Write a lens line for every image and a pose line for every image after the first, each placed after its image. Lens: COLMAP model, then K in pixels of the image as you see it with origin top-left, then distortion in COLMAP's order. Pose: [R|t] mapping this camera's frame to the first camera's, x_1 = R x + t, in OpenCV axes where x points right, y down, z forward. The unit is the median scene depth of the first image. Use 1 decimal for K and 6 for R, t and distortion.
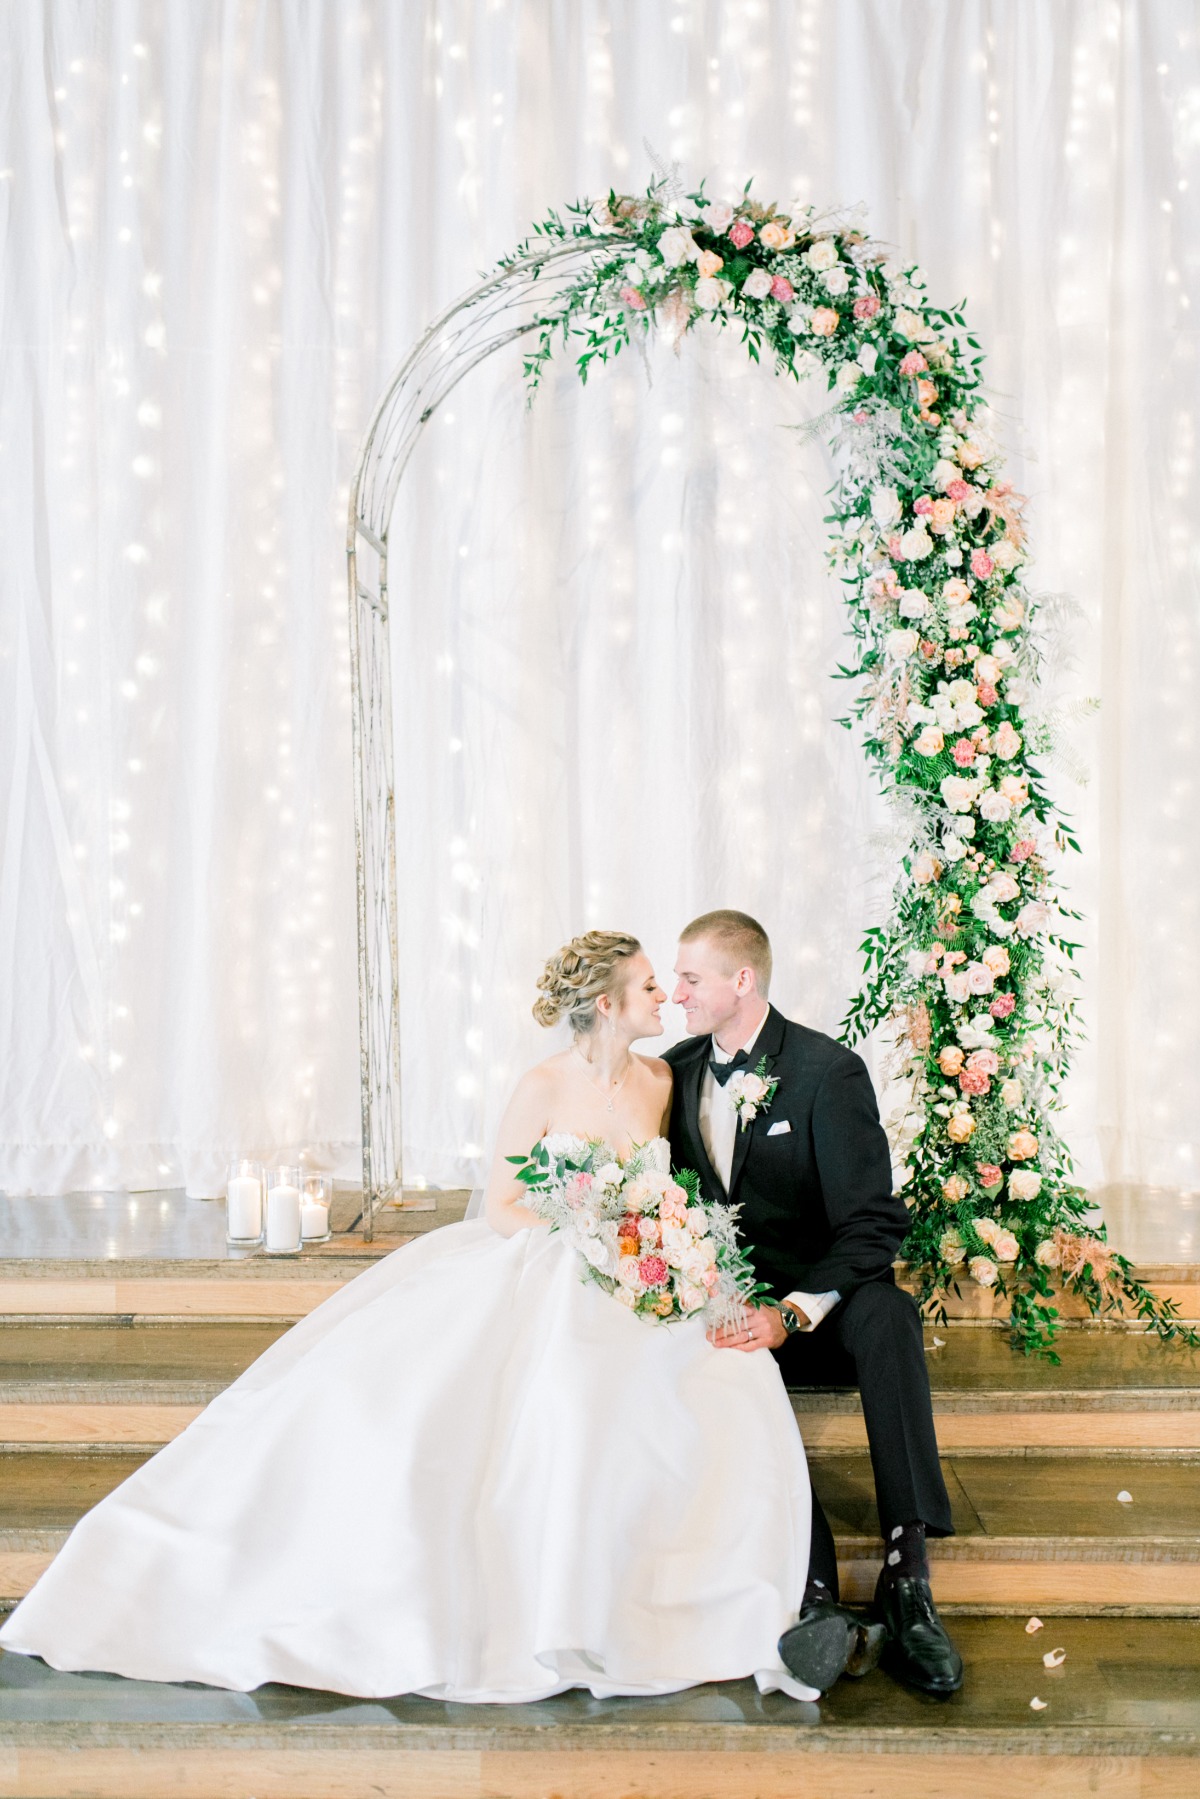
lens RADIAL K [[1696.6, 0, 631.3], [0, 1696.6, 919.5], [0, 0, 1]] dist [0.003947, -0.004511]
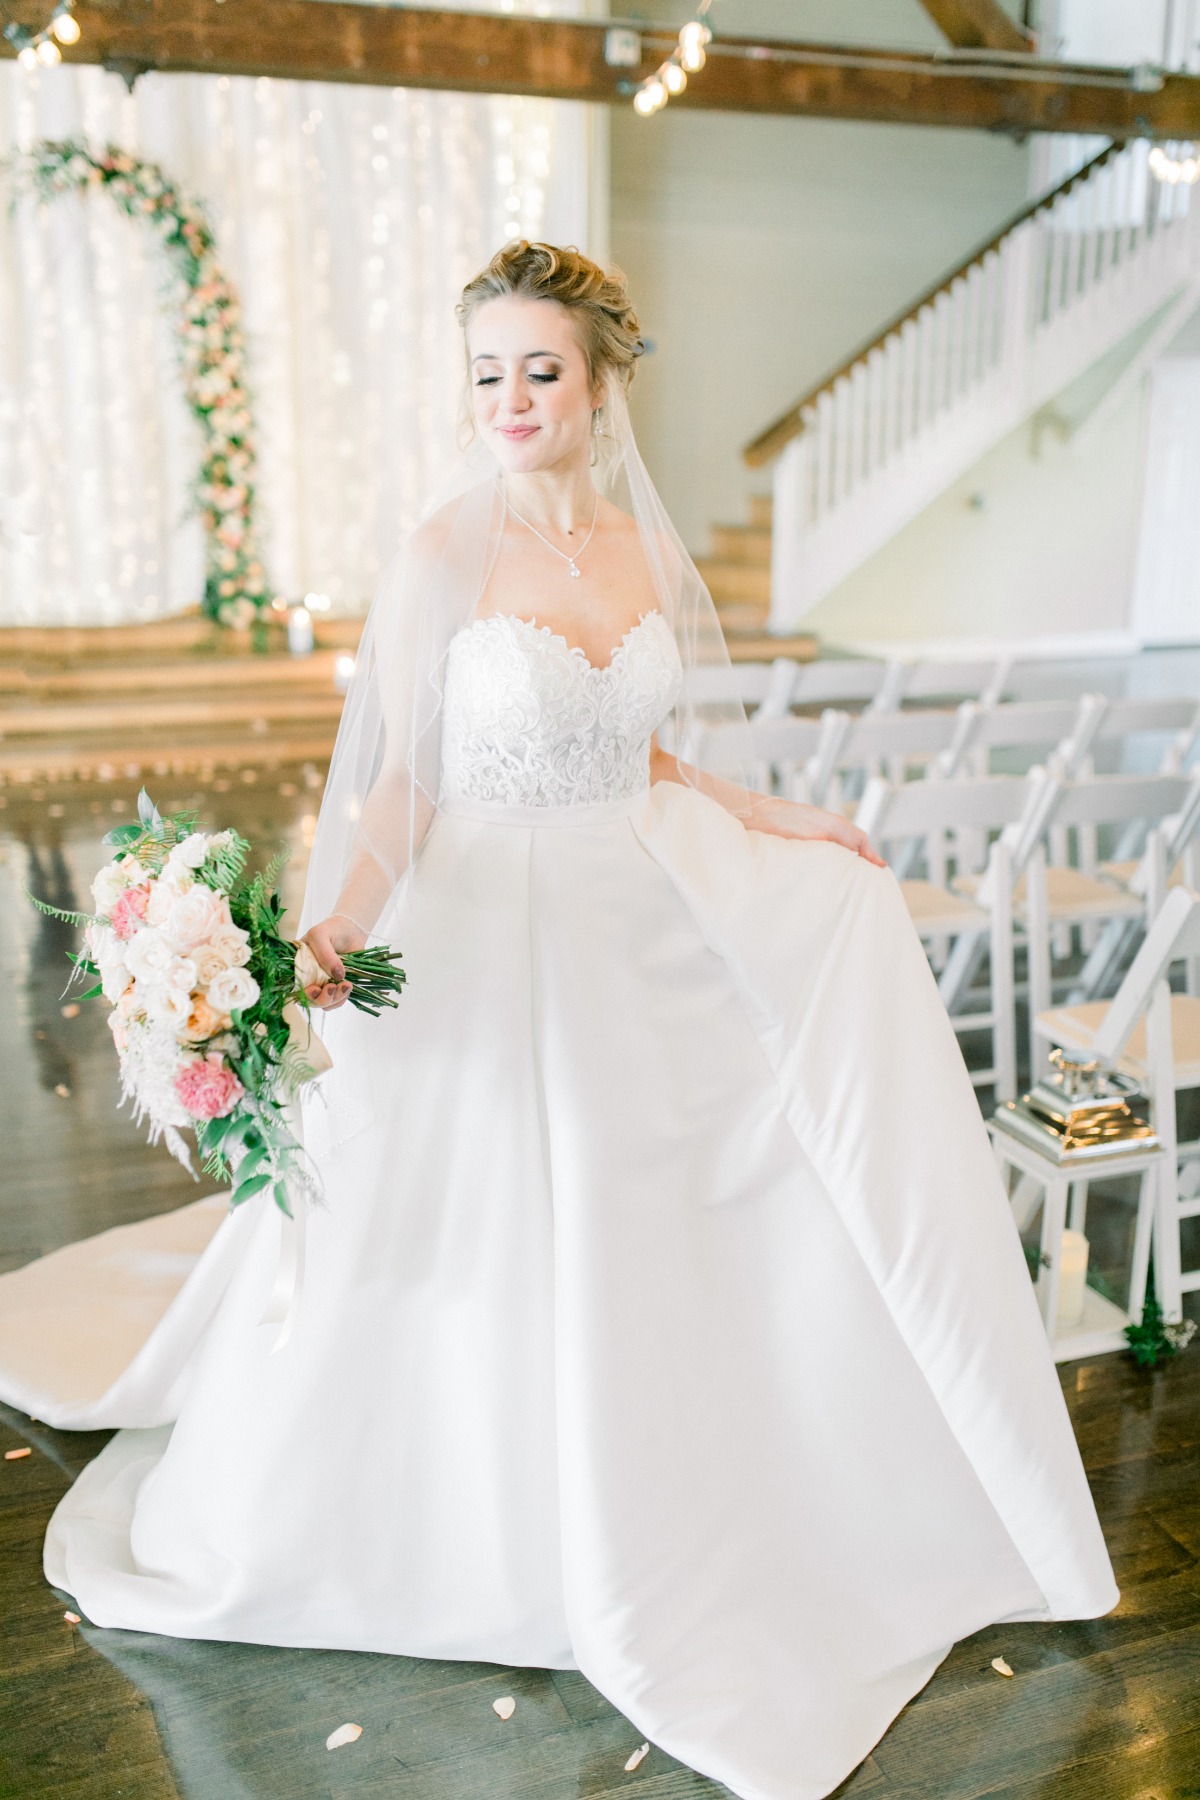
lens RADIAL K [[1673.3, 0, 600.0], [0, 1673.3, 900.0], [0, 0, 1]] dist [-0.035434, 0.004690]
pose [[0.928779, -0.093501, 0.358647, -0.204838], [0.005582, 0.971076, 0.238707, 0.023202], [-0.370592, -0.219704, 0.902436, -1.406748]]
